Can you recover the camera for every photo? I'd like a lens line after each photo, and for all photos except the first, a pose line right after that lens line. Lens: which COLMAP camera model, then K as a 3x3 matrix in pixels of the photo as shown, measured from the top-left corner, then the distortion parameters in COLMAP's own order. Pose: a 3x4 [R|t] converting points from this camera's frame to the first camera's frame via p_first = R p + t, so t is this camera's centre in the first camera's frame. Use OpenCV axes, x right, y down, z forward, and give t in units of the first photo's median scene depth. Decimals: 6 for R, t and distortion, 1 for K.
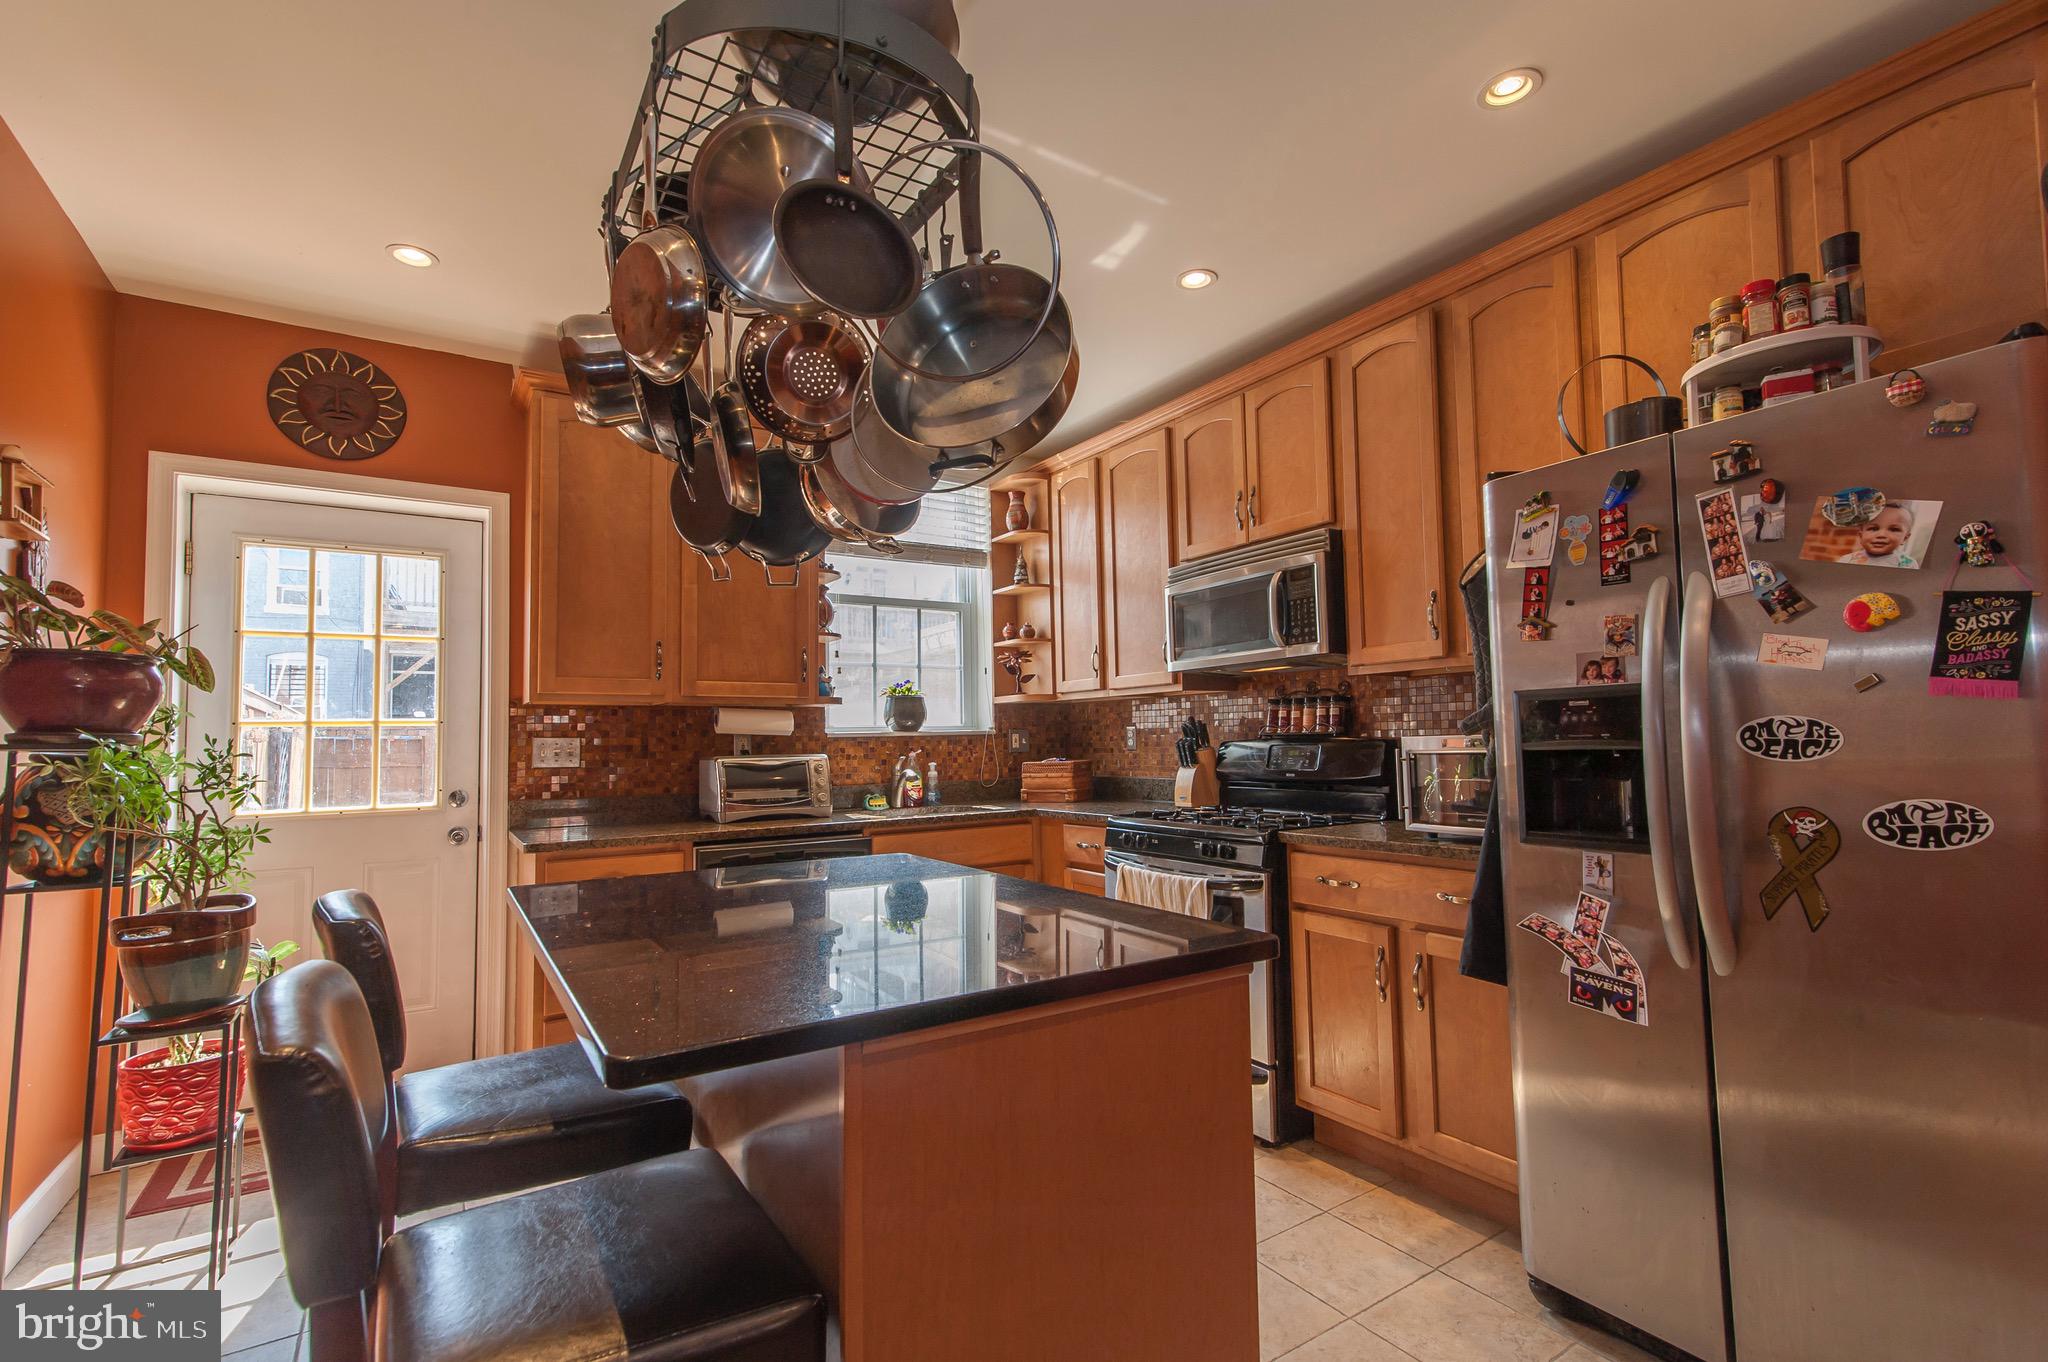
lens RADIAL K [[925.8, 0, 1027.8], [0, 925.8, 691.5], [0, 0, 1]] dist [0.014401, 0.000274]
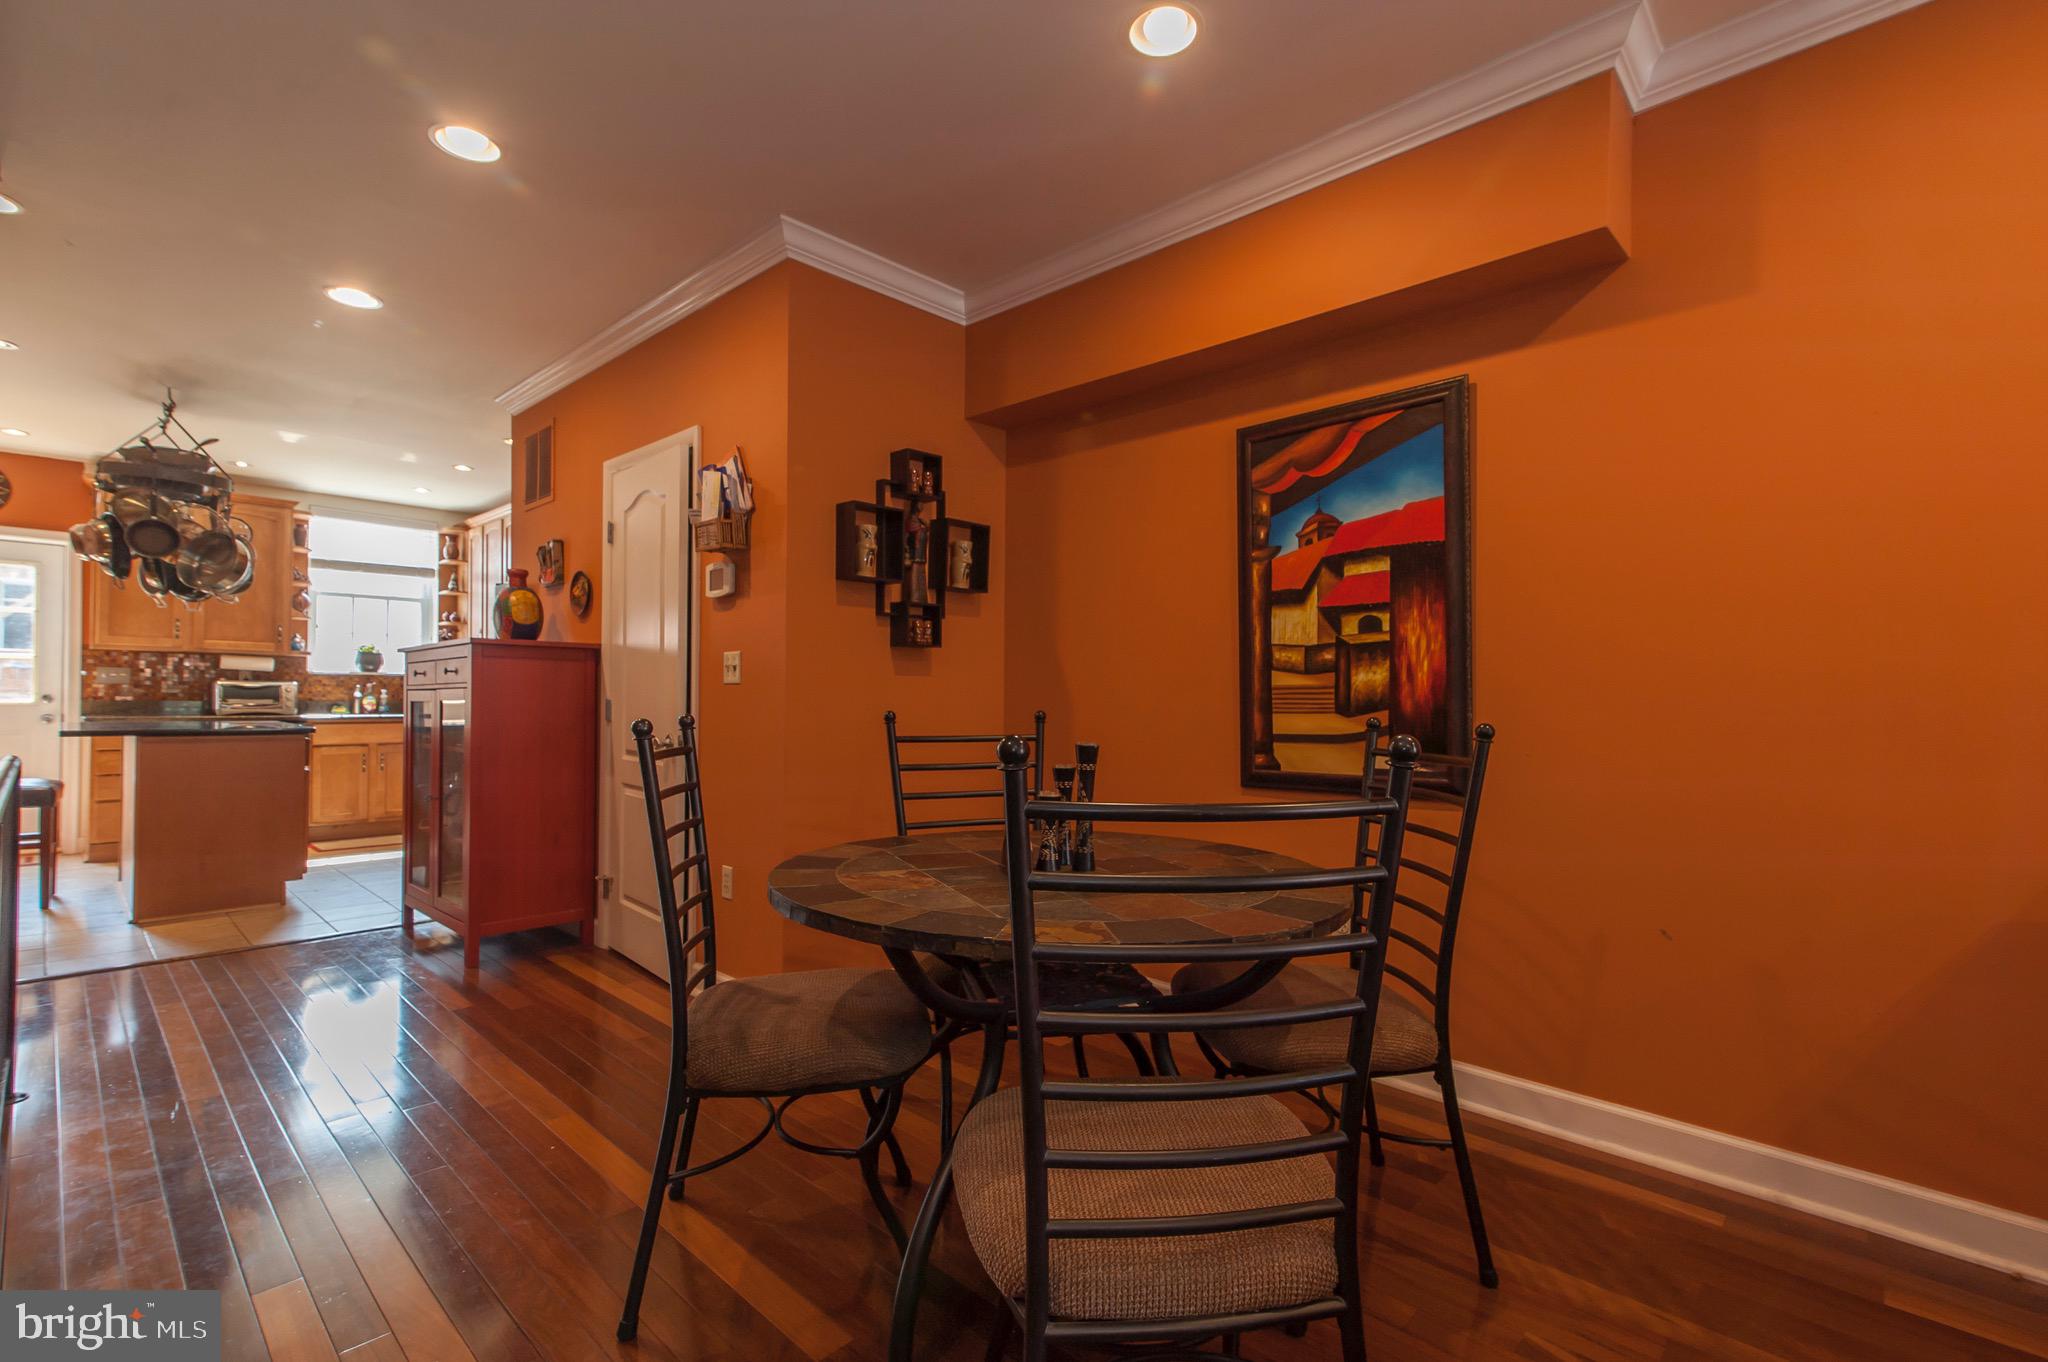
lens RADIAL K [[925.8, 0, 1033.4], [0, 925.8, 692.6], [0, 0, 1]] dist [0.014401, 0.000274]
pose [[0.972837, 0.029292, 0.229629, 0.827864], [-0.040011, 0.998309, 0.042163, -0.051427], [-0.228005, -0.050206, 0.972365, -1.211183]]
